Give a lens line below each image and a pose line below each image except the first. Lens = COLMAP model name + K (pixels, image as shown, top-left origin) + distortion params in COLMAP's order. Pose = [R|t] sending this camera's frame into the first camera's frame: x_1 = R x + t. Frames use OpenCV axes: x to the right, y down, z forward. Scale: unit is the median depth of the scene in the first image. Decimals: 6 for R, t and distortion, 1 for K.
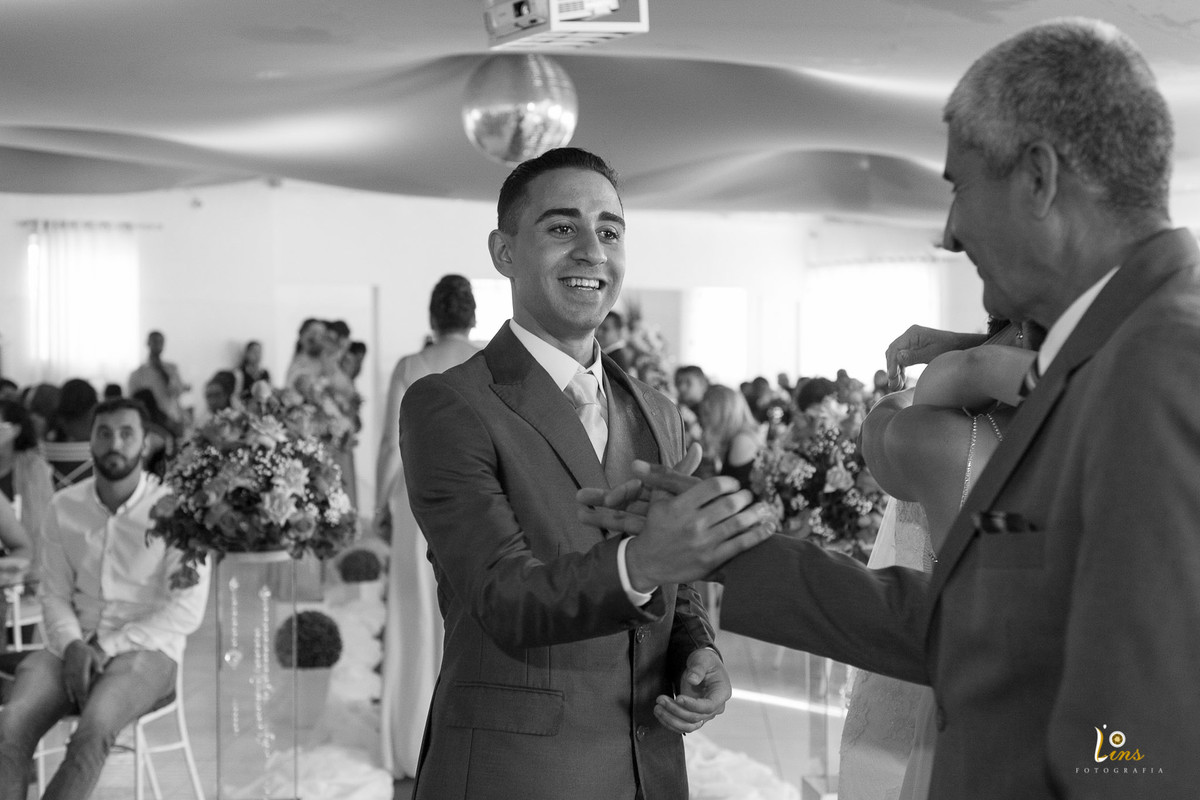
lens RADIAL K [[1746.6, 0, 600.0], [0, 1746.6, 400.0], [0, 0, 1]] dist [-0.014960, -0.014432]
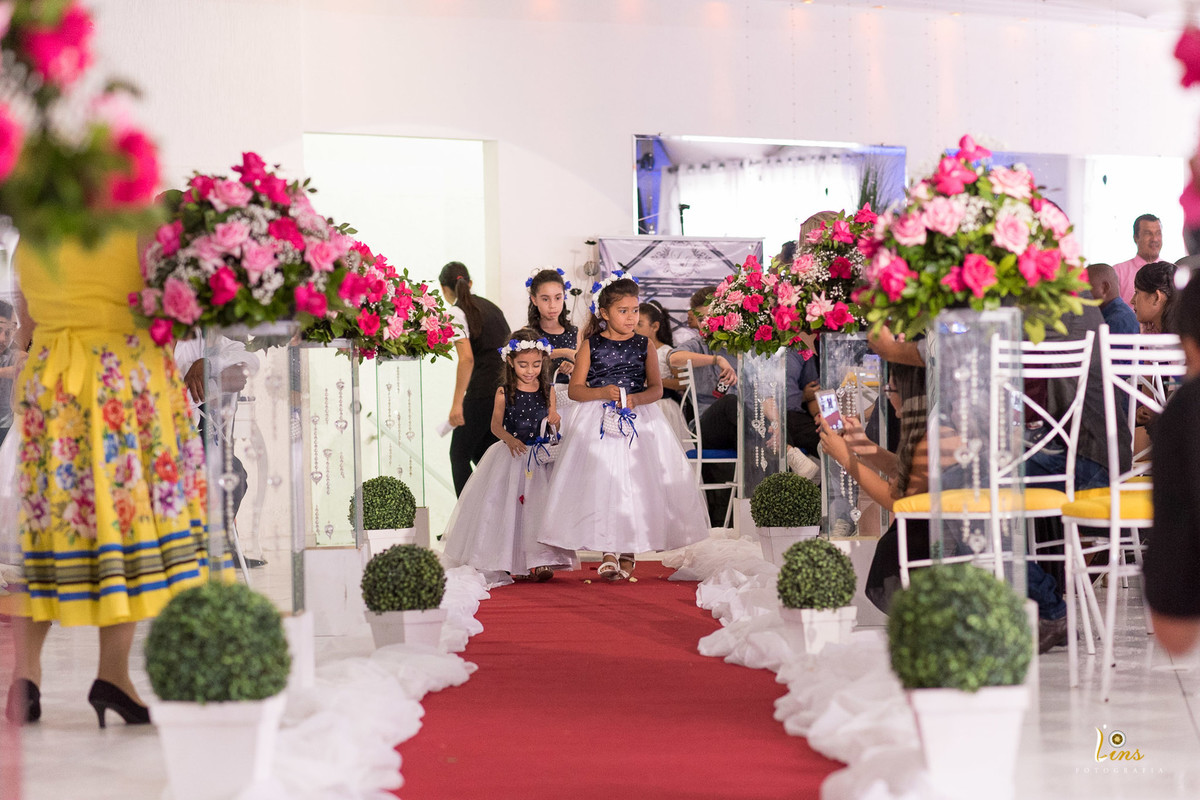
lens RADIAL K [[2952.3, 0, 605.3], [0, 2952.3, 378.6], [0, 0, 1]] dist [0.015702, -0.217401]
pose [[0.993361, -0.016122, -0.113901, 0.036986], [0.012626, 0.999429, -0.031345, 0.139935], [0.114341, 0.029699, 0.992998, 0.353300]]
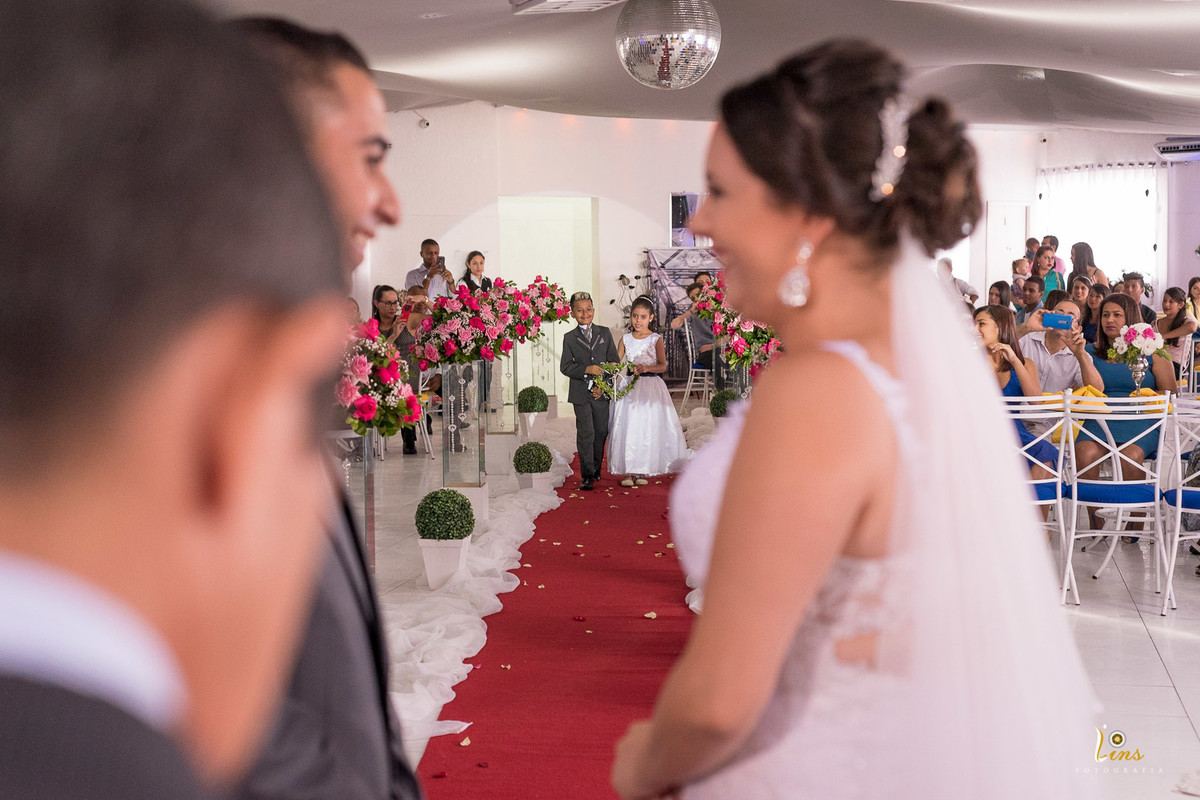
lens RADIAL K [[1756.5, 0, 600.0], [0, 1756.5, 400.0], [0, 0, 1]] dist [-0.000988, 0.035856]
pose [[0.986196, 0.009310, -0.165318, 0.189149], [-0.000675, 0.998636, 0.052210, 0.001104], [0.165579, -0.051378, 0.984857, -0.186698]]
